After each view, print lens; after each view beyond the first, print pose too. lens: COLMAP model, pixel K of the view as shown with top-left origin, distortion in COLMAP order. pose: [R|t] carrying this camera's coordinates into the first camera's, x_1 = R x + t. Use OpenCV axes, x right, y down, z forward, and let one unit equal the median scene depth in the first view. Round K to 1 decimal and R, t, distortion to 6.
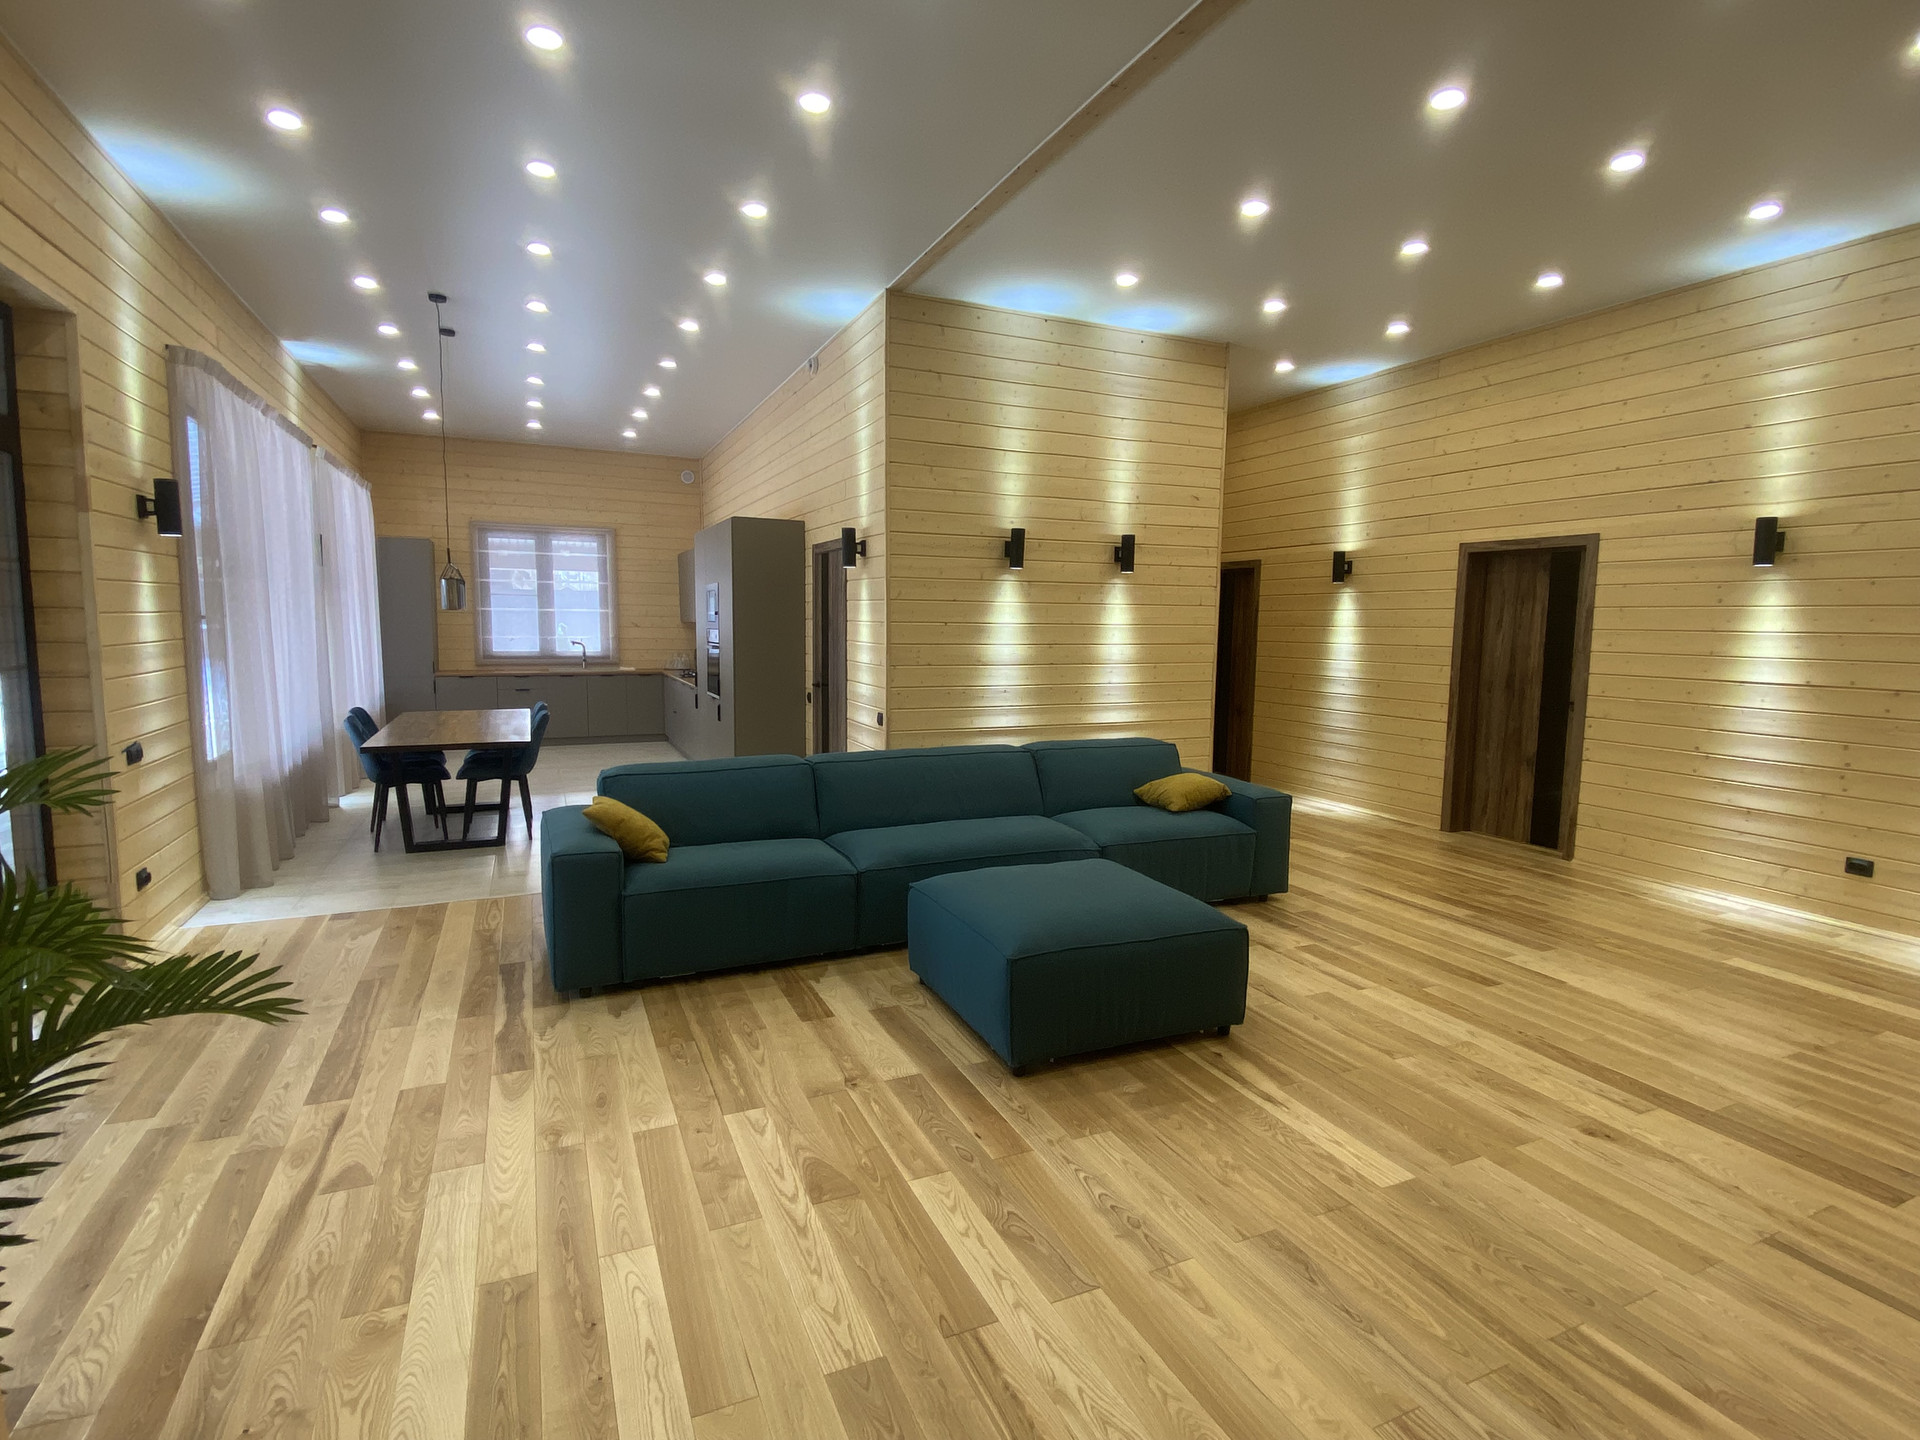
lens RADIAL K [[948.9, 0, 960.0], [0, 948.9, 720.0], [0, 0, 1]] dist [0.025362, -0.025149]
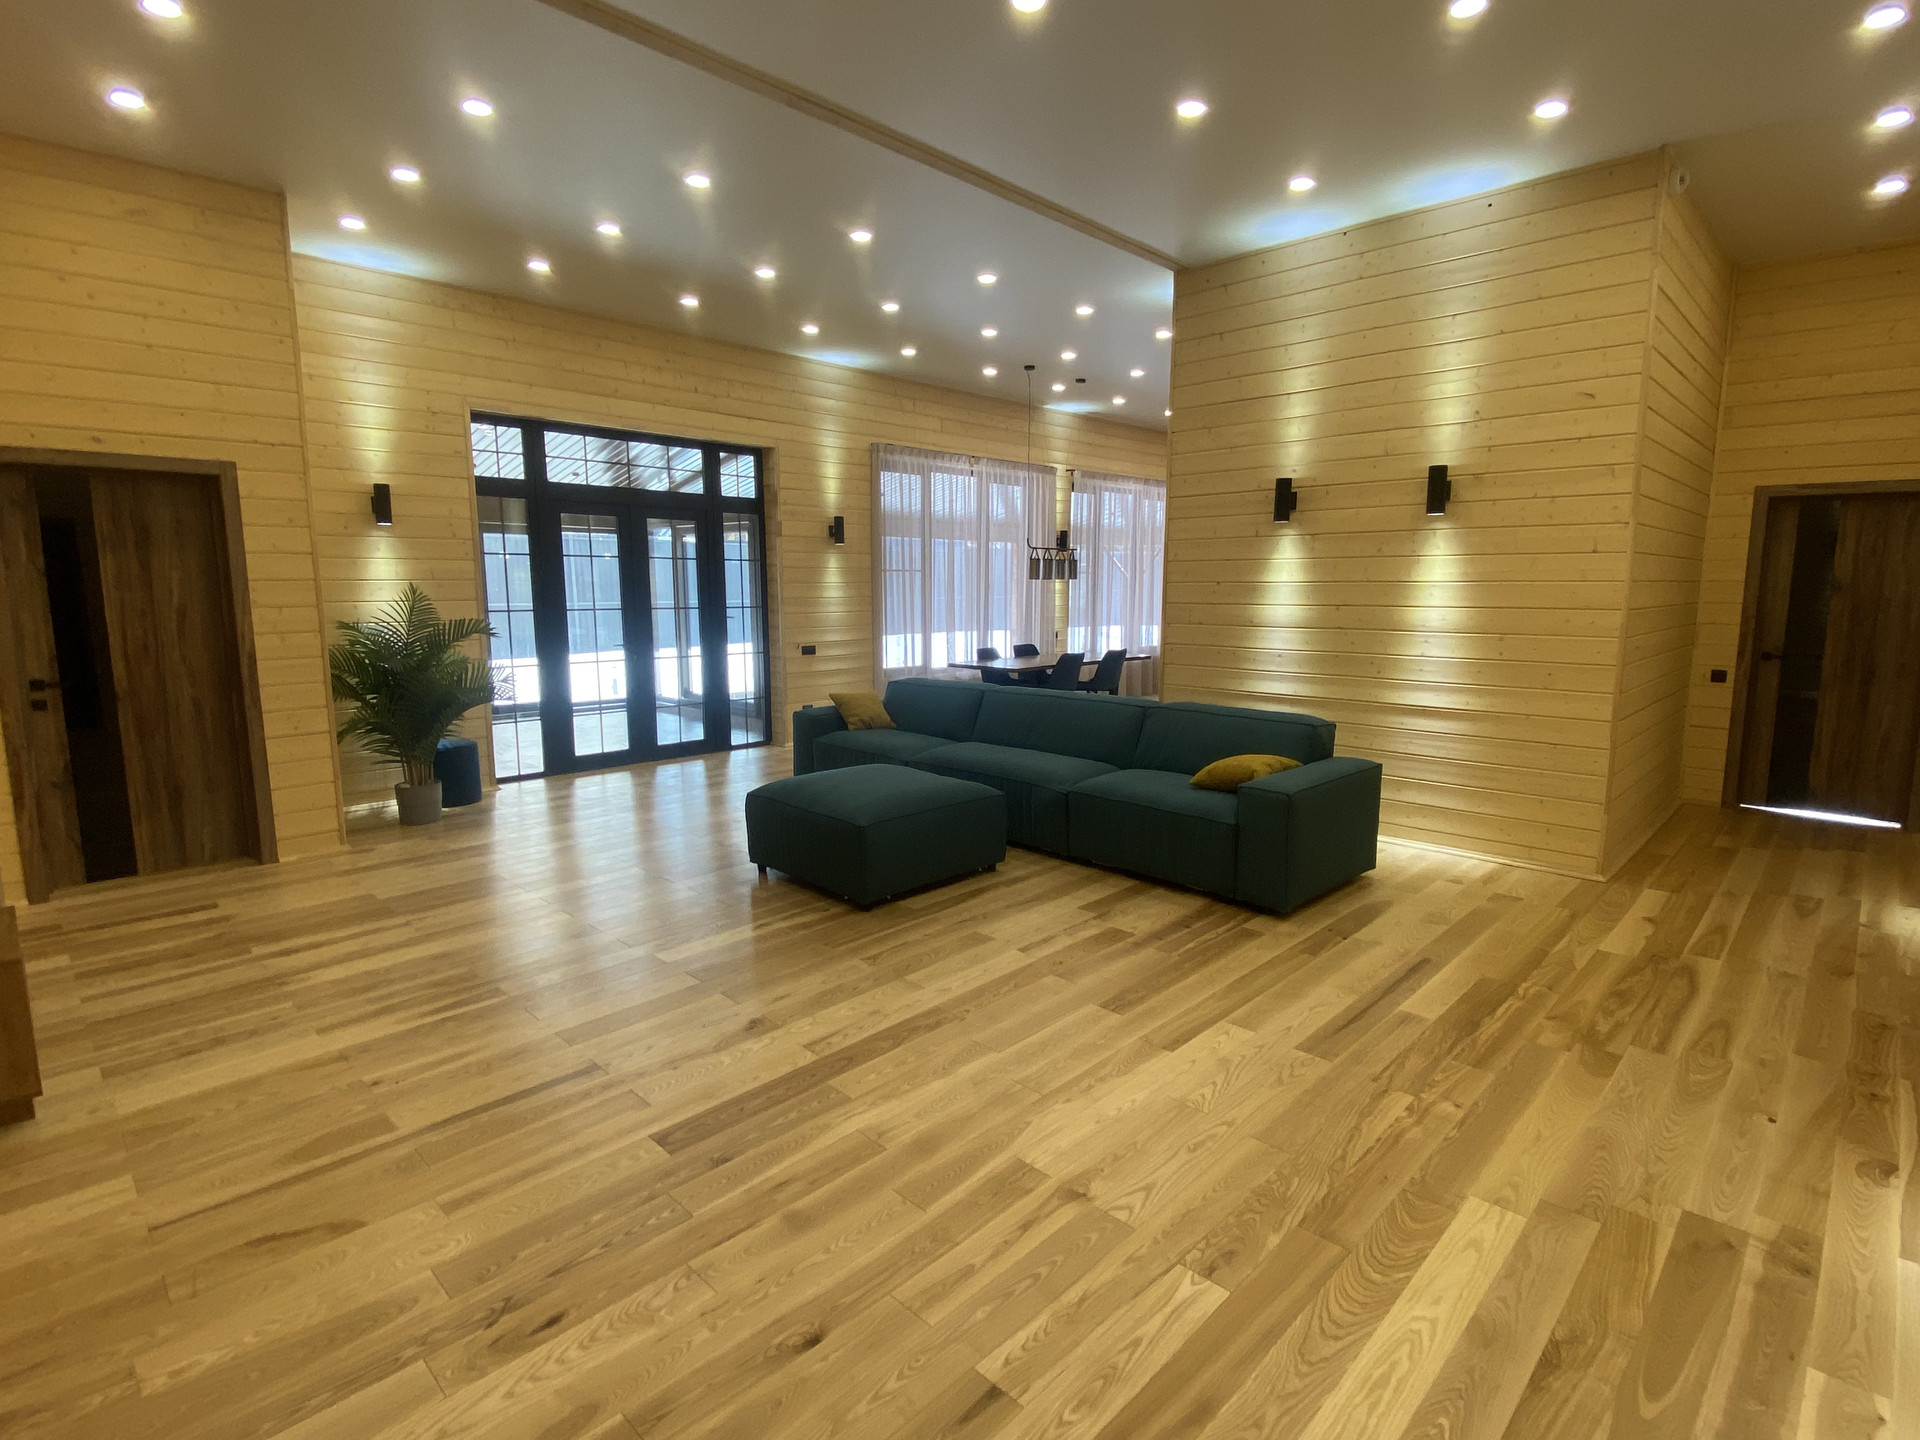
lens RADIAL K [[948.9, 0, 960.0], [0, 948.9, 720.0], [0, 0, 1]] dist [0.025362, -0.025149]
pose [[0.358179, 0.121729, -0.925683, 1.068565], [-0.090911, 0.991300, 0.095181, -0.035576], [0.929216, 0.050063, 0.366129, 0.479242]]
